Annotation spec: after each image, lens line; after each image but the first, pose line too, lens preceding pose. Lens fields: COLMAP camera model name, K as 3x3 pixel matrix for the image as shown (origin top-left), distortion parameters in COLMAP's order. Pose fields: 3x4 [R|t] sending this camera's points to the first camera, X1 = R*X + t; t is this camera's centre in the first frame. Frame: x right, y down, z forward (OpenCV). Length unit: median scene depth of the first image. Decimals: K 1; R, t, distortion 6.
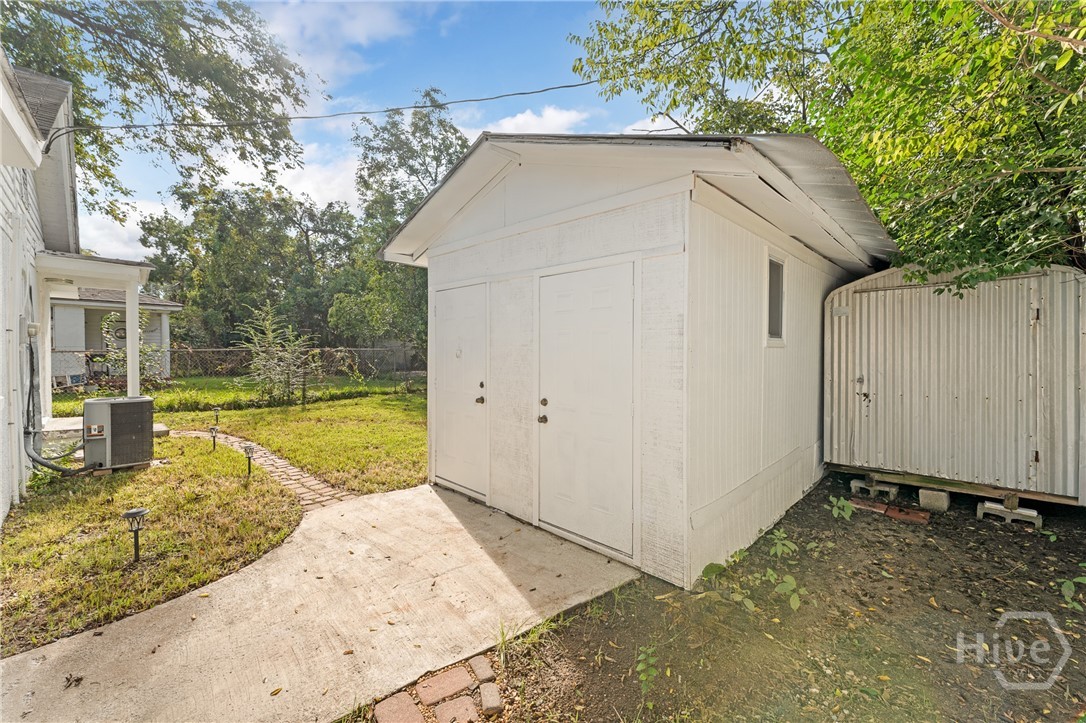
lens RADIAL K [[444.2, 0, 543.7], [0, 444.2, 360.0], [0, 0, 1]] dist [0.014284, -0.000923]
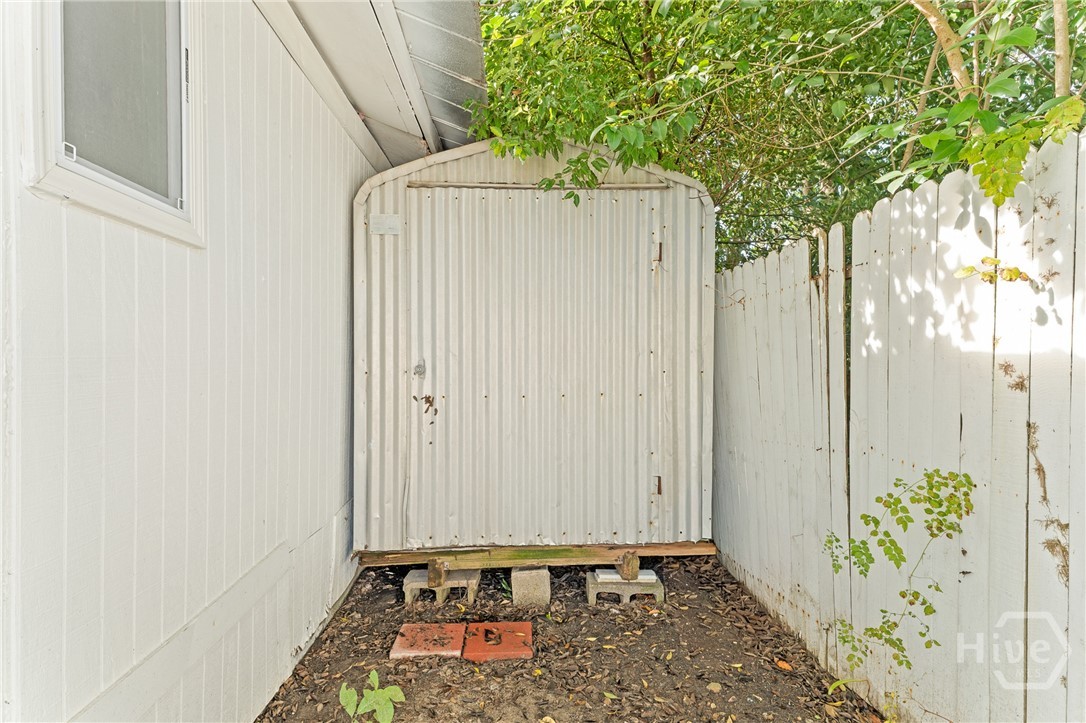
lens RADIAL K [[444.2, 0, 537.8], [0, 444.2, 369.5], [0, 0, 1]] dist [0.014284, -0.000923]
pose [[0.658601, 0.006864, 0.752461, 0.453789], [0.007163, 0.999856, -0.015390, 0.055888], [-0.752458, 0.015526, 0.658457, 0.619464]]
